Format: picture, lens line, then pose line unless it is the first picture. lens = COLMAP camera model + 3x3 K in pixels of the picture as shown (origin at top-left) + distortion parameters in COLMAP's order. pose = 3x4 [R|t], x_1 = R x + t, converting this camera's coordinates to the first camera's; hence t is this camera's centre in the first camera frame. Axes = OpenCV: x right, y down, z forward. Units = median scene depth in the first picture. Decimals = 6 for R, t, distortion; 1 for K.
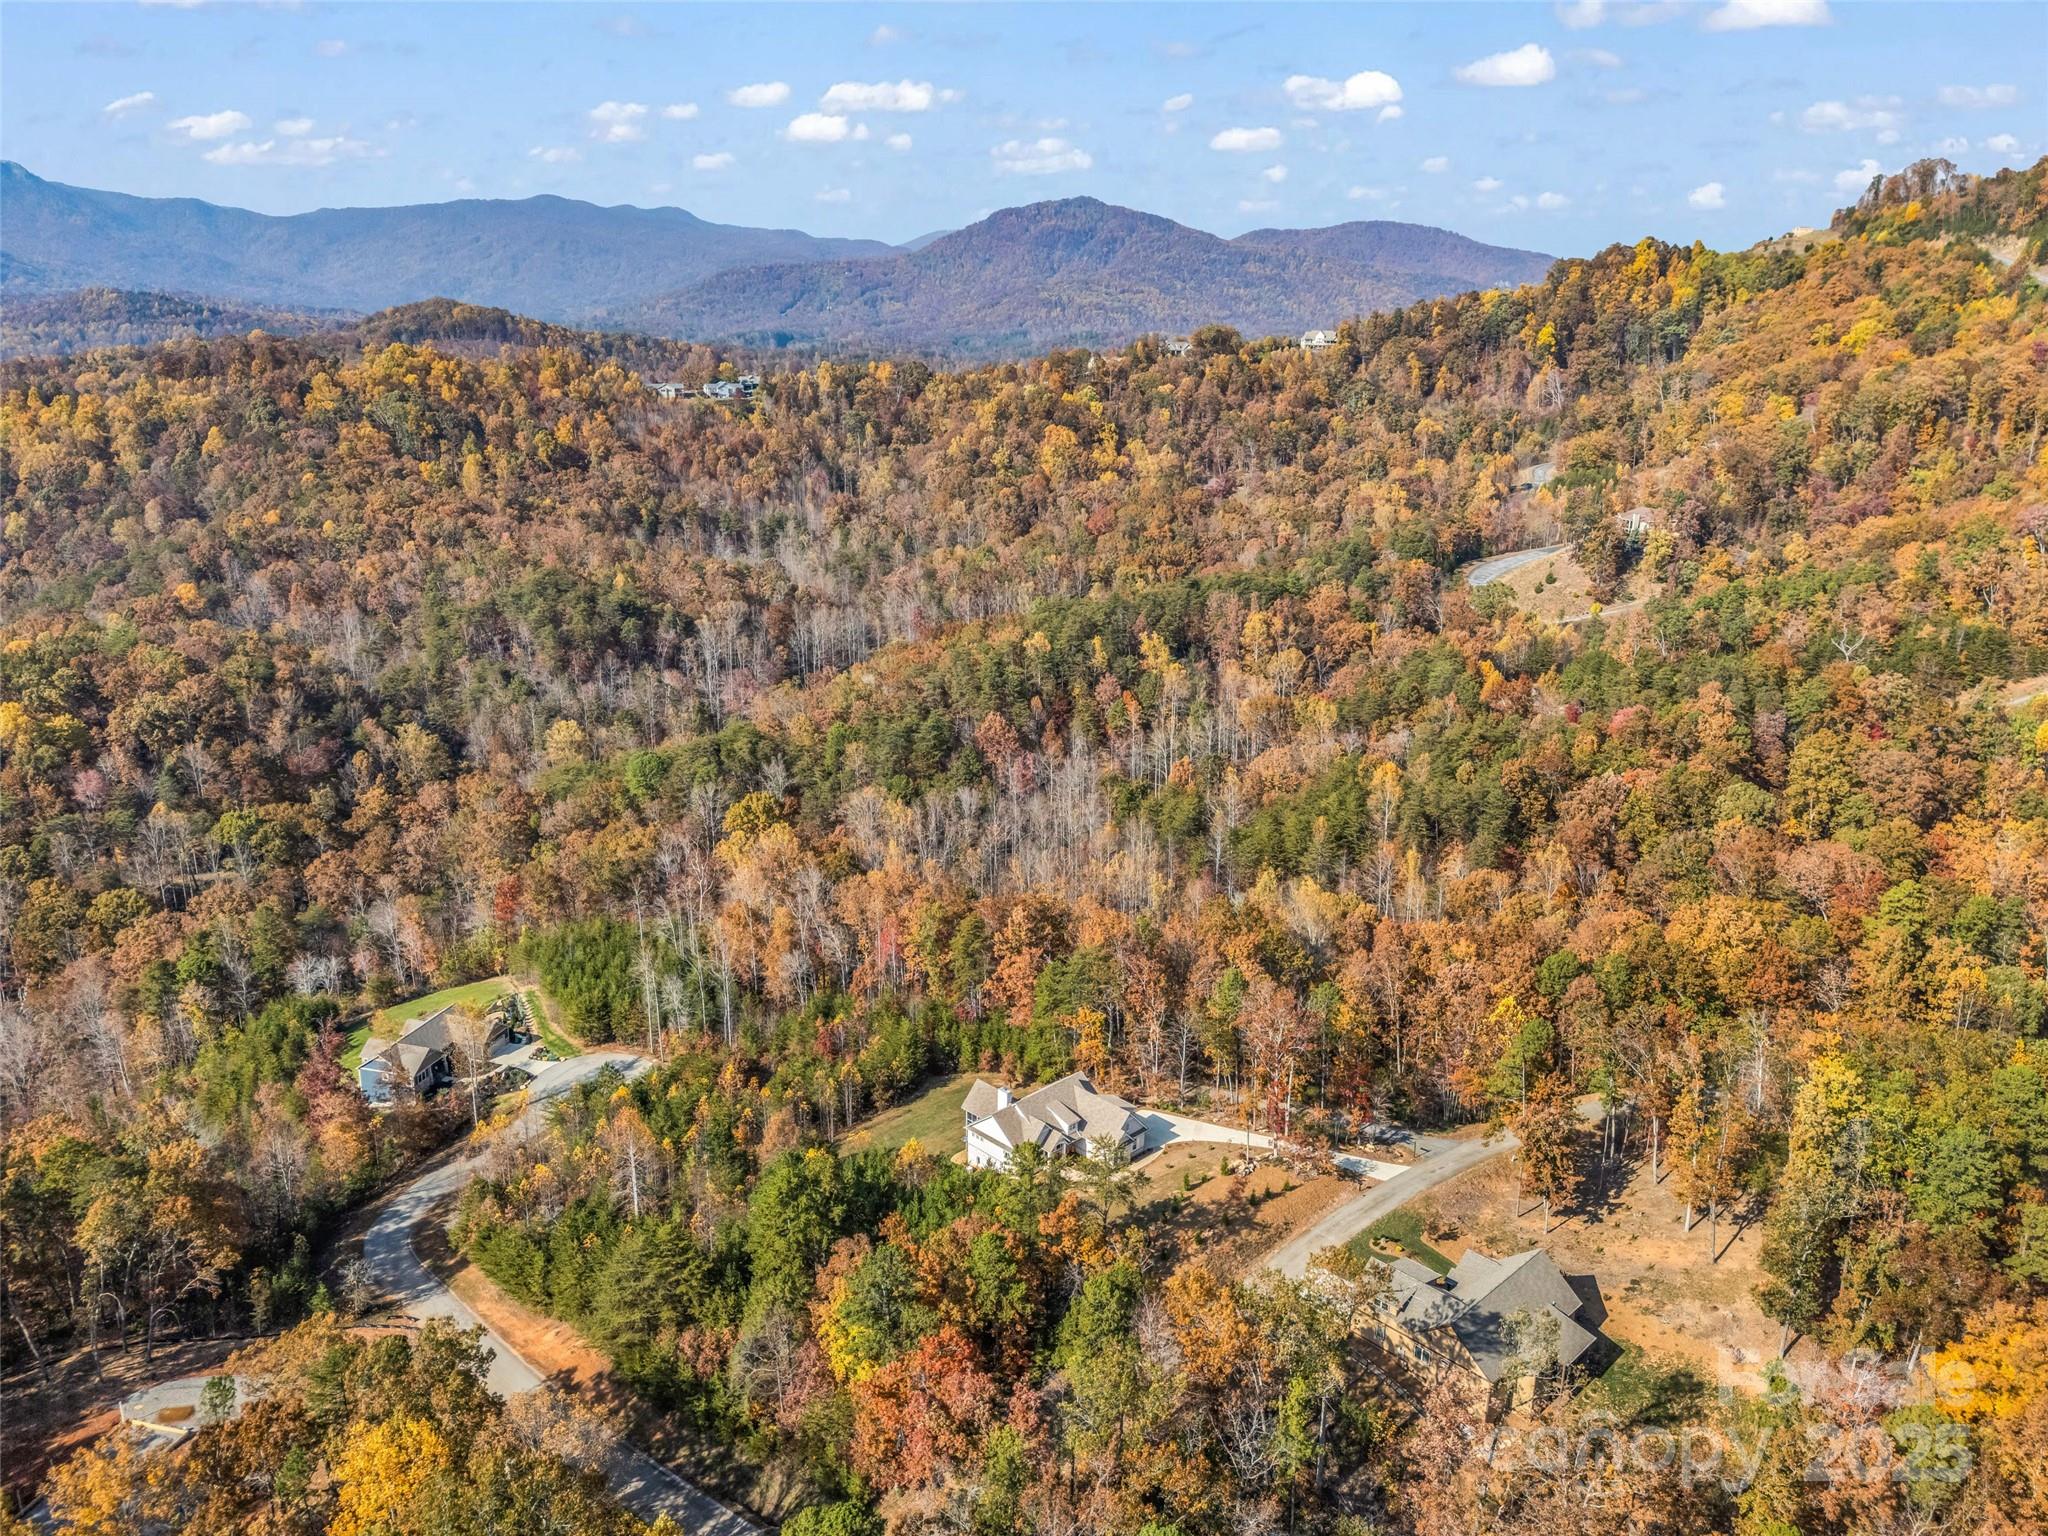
lens RADIAL K [[1517.3, 0, 1021.7], [0, 1517.3, 766.5], [0, 0, 1]] dist [0.066249, -0.056938]
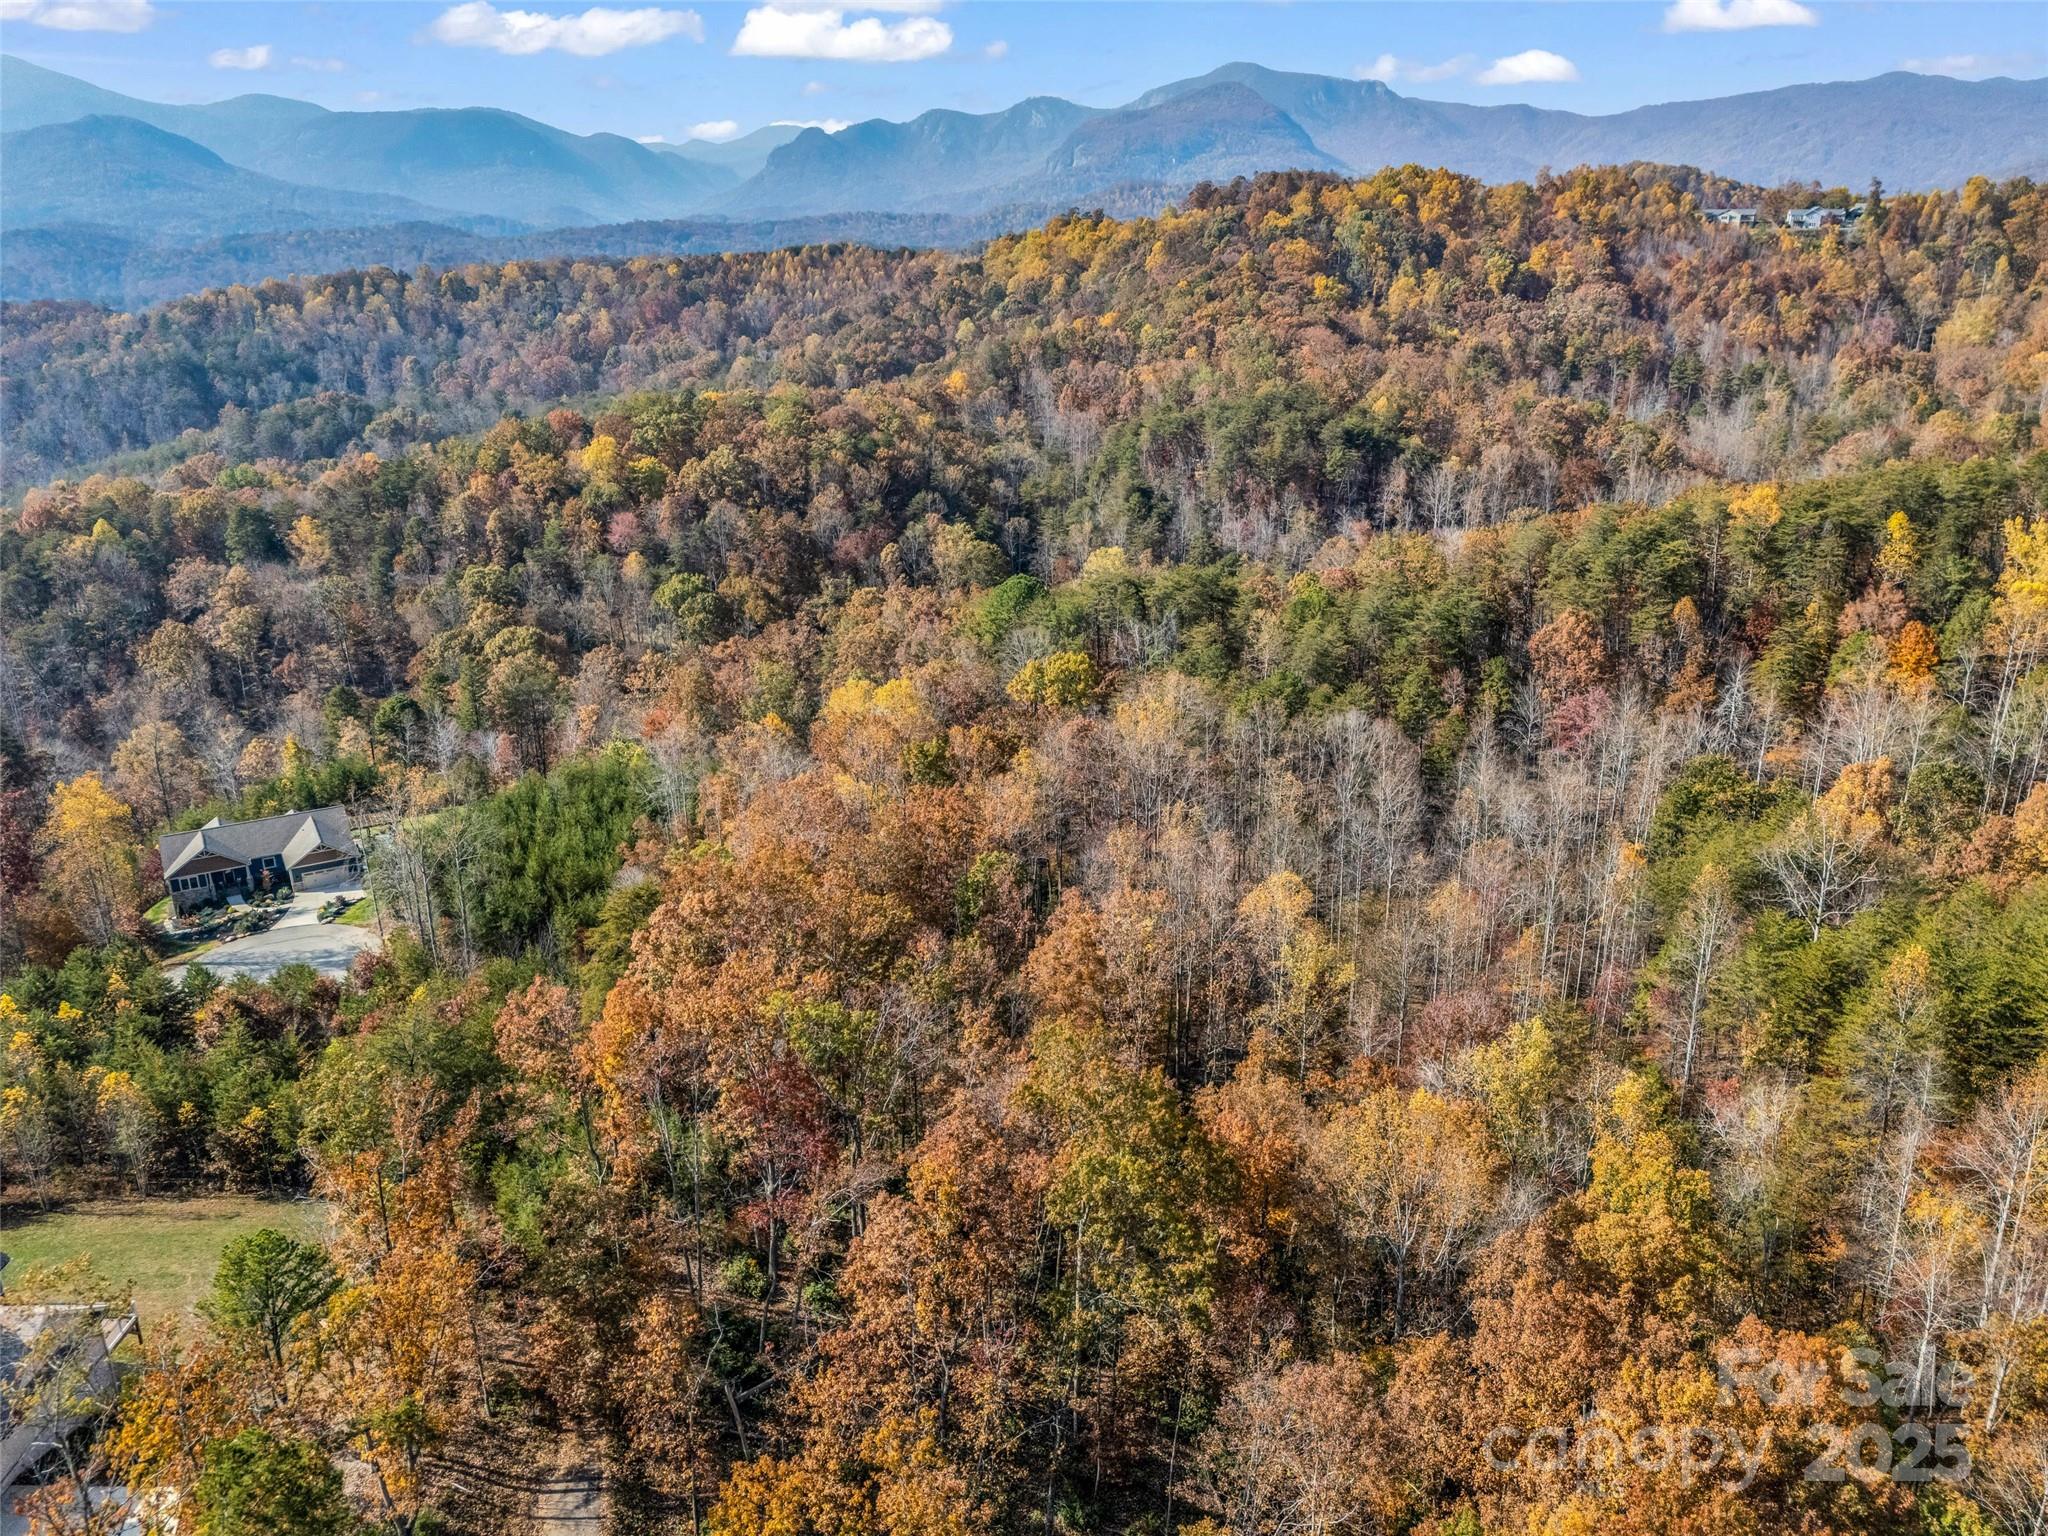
lens RADIAL K [[1517.3, 0, 1021.7], [0, 1517.3, 766.5], [0, 0, 1]] dist [0.066249, -0.056938]
pose [[0.715939, 0.228612, -0.659672, 0.050281], [-0.192669, 0.972873, 0.128051, -0.002745], [0.671051, 0.035422, 0.740564, 0.103410]]
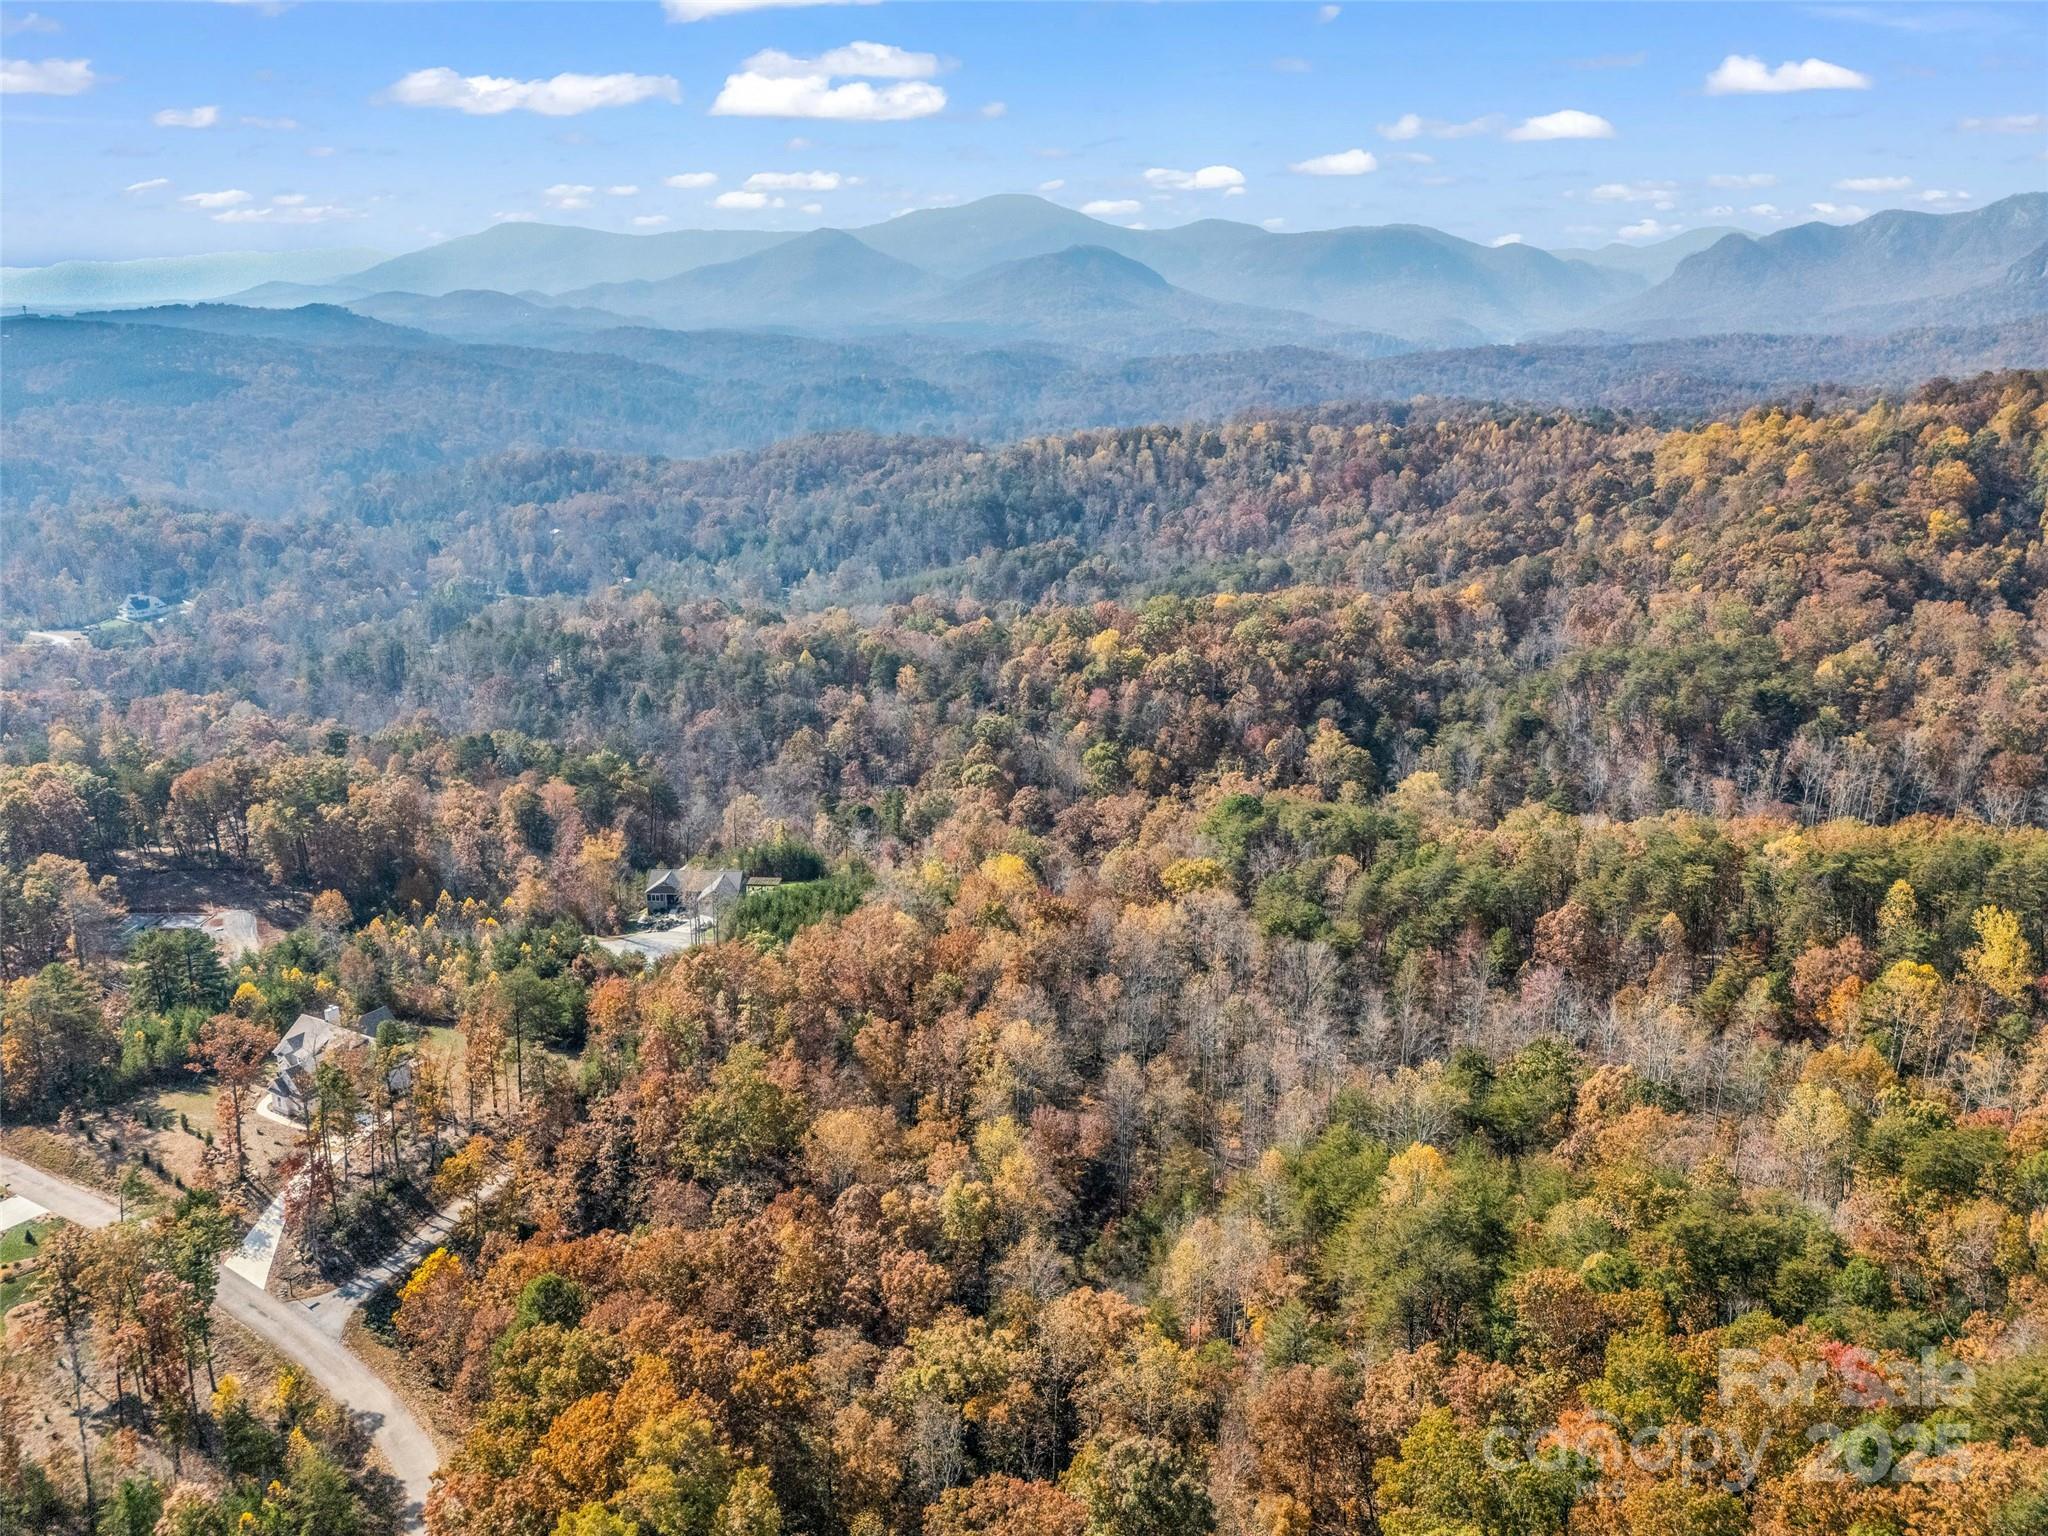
lens RADIAL K [[1512.8, 0, 1024.0], [0, 1512.8, 768.0], [0, 0, 1]] dist [0.084574, -0.086077]
pose [[0.245786, 0.272539, -0.930221, 0.127708], [-0.284115, 0.937767, 0.199680, -0.037365], [0.926751, 0.215211, 0.307922, 0.123369]]
